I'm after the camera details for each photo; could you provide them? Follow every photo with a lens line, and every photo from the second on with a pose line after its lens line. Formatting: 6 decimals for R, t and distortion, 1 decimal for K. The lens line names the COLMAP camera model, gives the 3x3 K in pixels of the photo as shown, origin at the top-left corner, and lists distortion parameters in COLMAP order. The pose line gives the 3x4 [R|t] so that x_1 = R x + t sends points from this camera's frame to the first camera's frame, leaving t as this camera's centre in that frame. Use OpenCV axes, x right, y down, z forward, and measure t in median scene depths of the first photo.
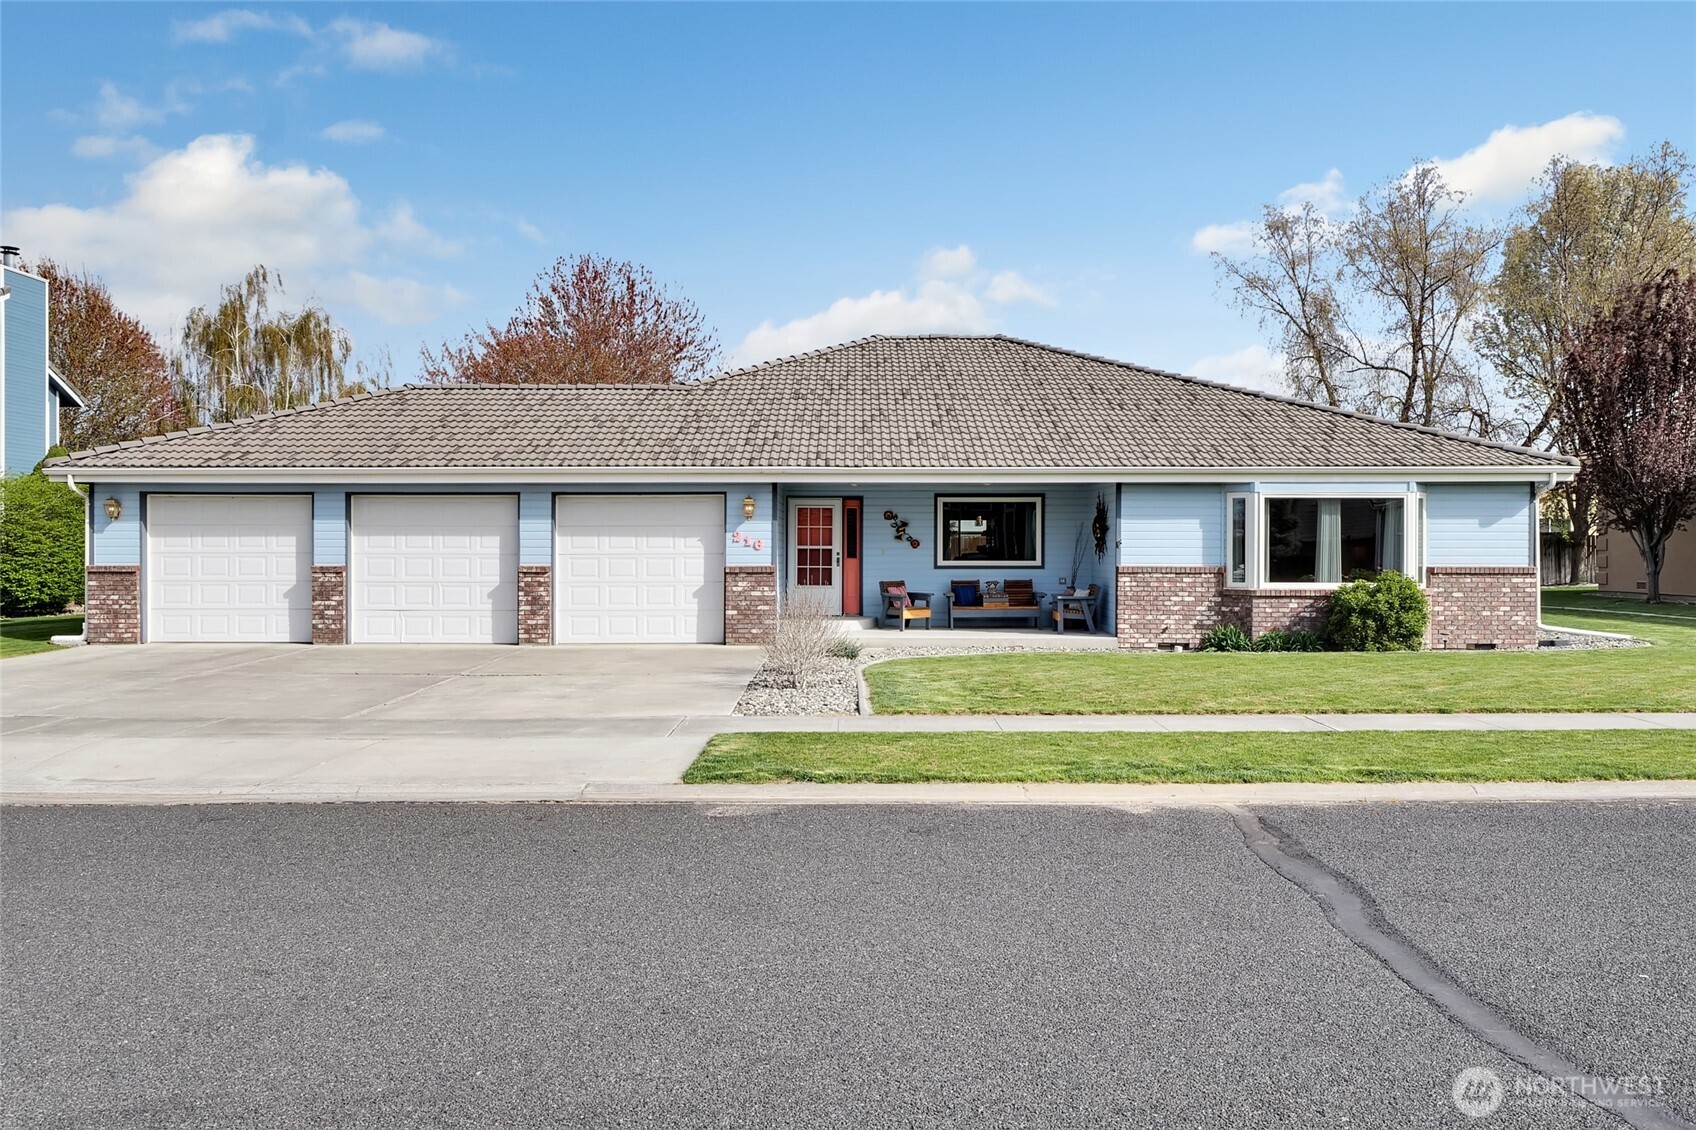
lens RADIAL K [[776.8, 0, 849.2], [0, 776.8, 557.6], [0, 0, 1]] dist [0.000680, -0.000025]
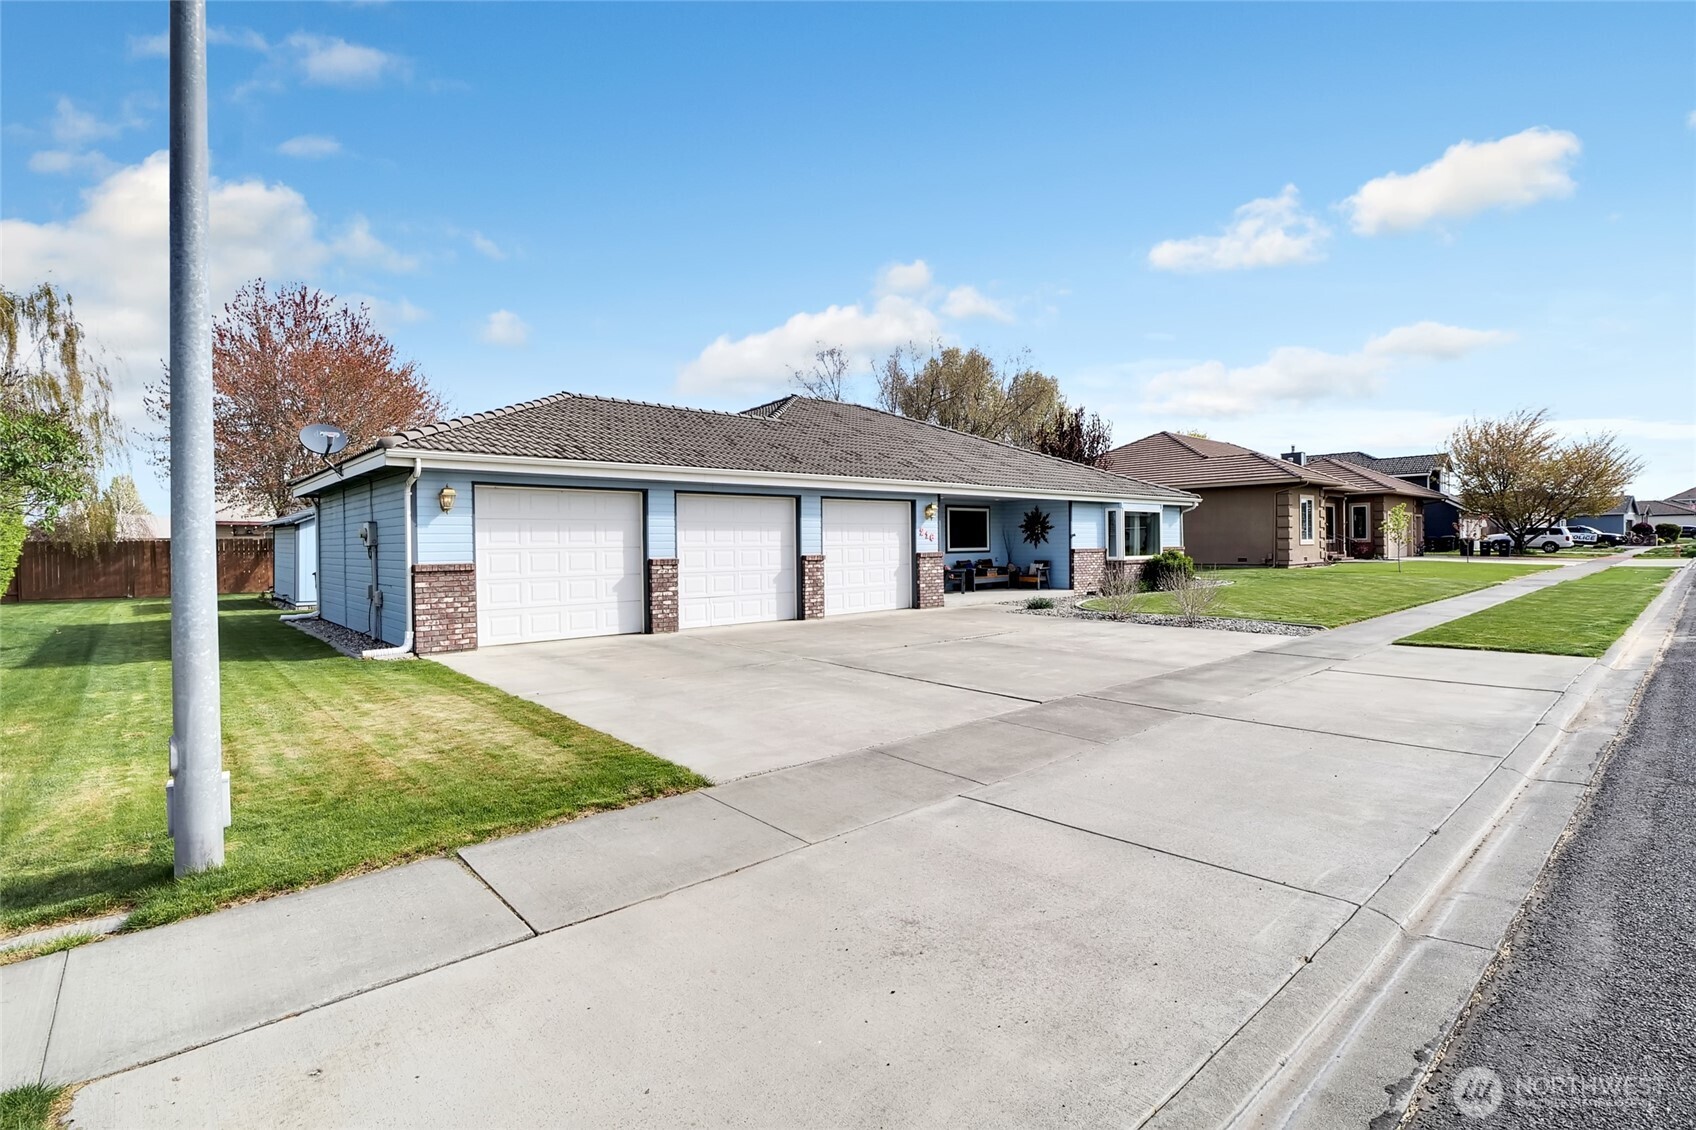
lens RADIAL K [[776.8, 0, 852.4], [0, 776.8, 556.0], [0, 0, 1]] dist [0.000680, -0.000025]
pose [[0.742445, -0.020002, 0.669609, -1.182218], [0.015062, 0.999800, 0.013165, -0.002882], [-0.669738, 0.000311, 0.742597, 0.041110]]
